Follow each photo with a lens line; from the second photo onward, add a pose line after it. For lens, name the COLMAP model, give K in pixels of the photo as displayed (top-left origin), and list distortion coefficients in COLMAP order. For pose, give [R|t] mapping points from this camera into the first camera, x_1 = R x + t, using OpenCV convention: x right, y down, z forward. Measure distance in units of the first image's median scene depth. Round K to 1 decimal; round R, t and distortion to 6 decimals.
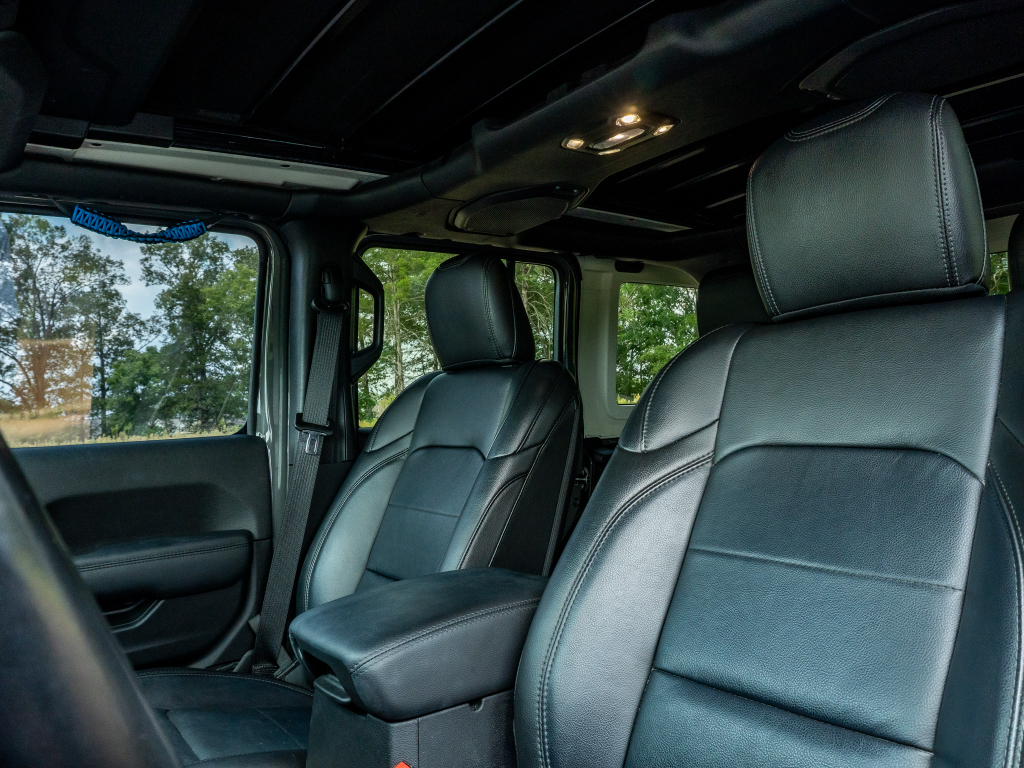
lens RADIAL K [[771.5, 0, 526.5], [0, 771.5, 382.7], [0, 0, 1]] dist [-0.021763, -0.002733]
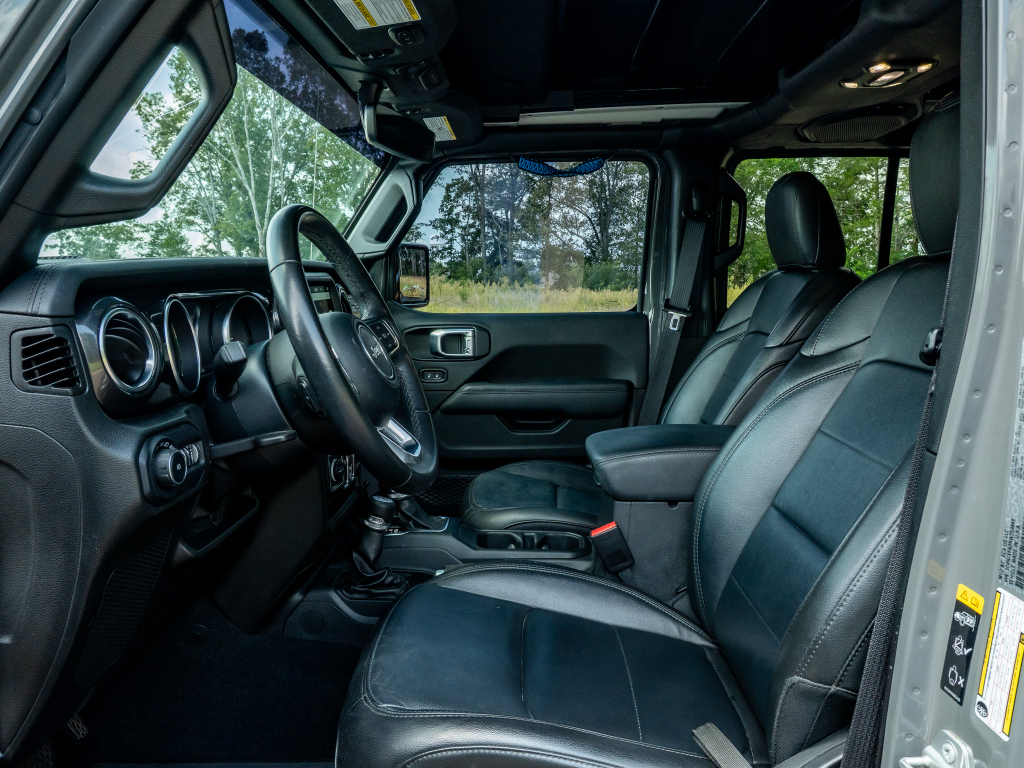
lens RADIAL K [[771.5, 0, 516.7], [0, 771.5, 384.3], [0, 0, 1]] dist [-0.021763, -0.002733]
pose [[0.777911, 0.124987, -0.615819, 0.348778], [-0.007922, 0.981891, 0.189279, -0.066461], [0.628325, -0.142364, 0.764814, -0.207557]]
